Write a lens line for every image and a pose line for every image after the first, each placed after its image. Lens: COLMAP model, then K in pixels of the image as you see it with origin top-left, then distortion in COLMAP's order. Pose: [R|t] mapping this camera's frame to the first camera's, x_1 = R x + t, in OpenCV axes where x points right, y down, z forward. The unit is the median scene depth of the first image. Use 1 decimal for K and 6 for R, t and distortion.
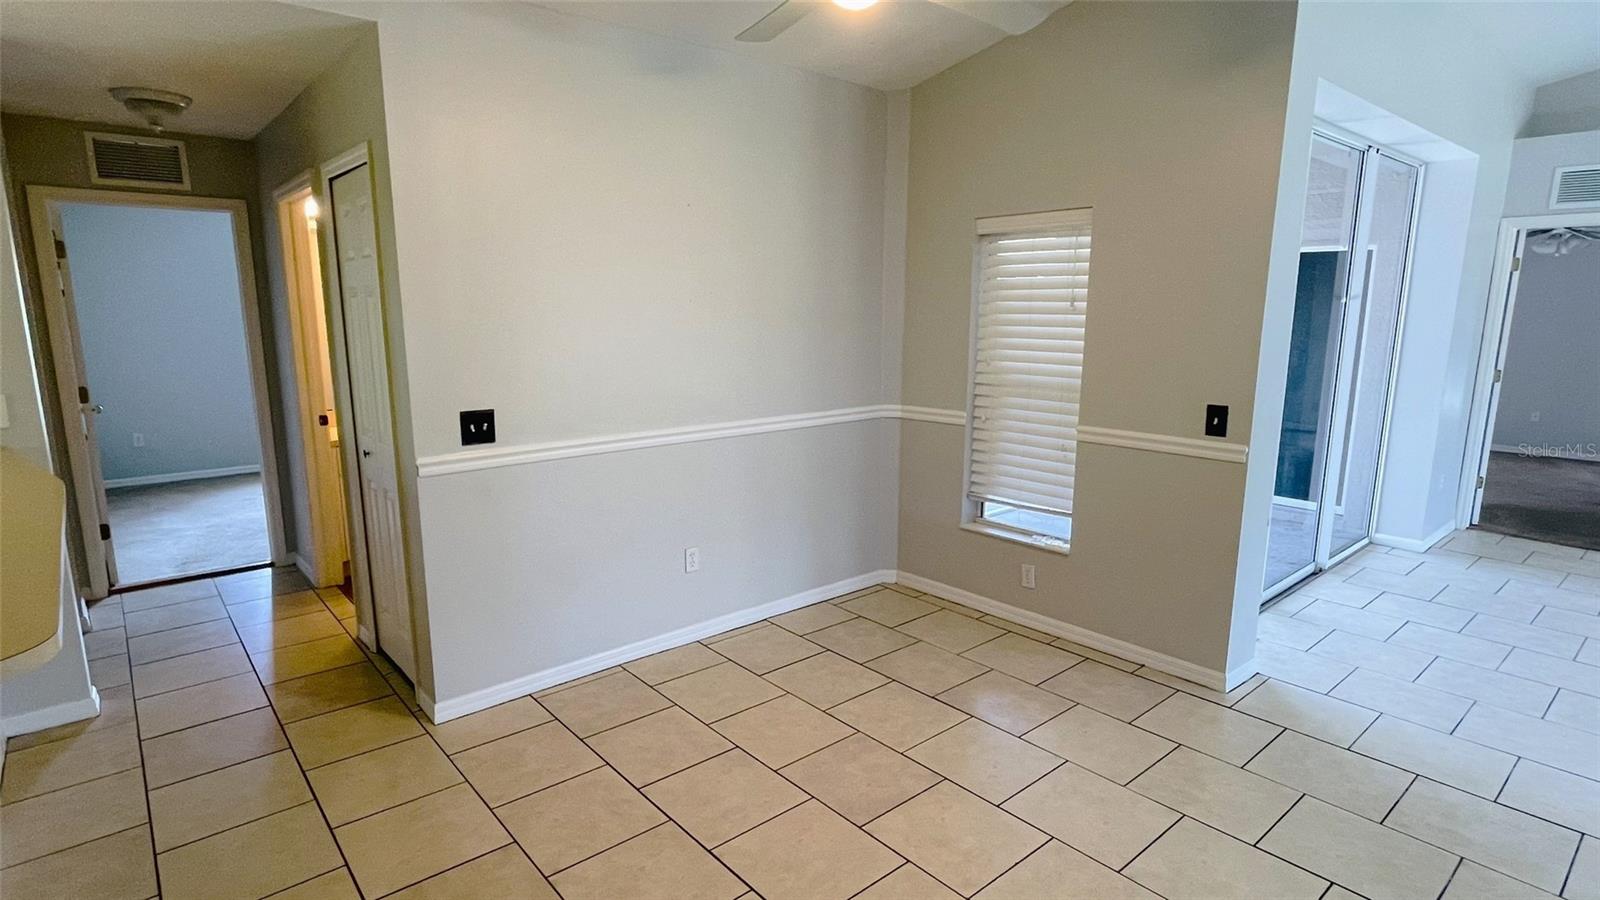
lens RADIAL K [[825.3, 0, 802.4], [0, 825.3, 452.7], [0, 0, 1]] dist [0.004799, 0.001247]
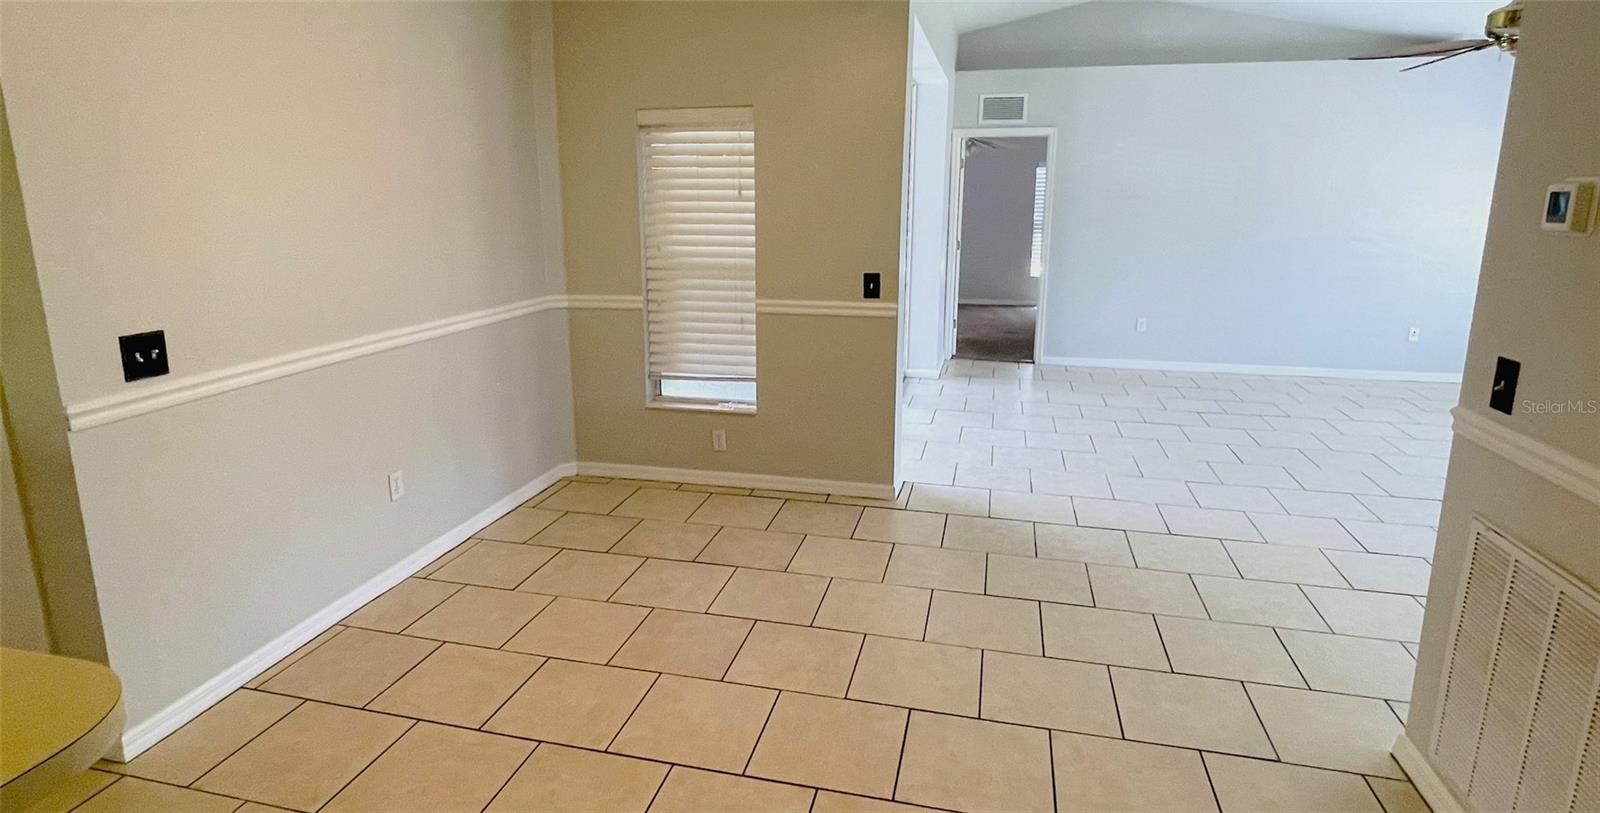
lens RADIAL K [[834.3, 0, 795.2], [0, 834.3, 353.4], [0, 0, 1]] dist [0.026370, -0.000482]
pose [[0.819424, -0.110582, 0.562419, -0.268832], [0.104188, 0.993603, 0.043563, -0.003760], [-0.563639, 0.022900, 0.825704, 0.025051]]
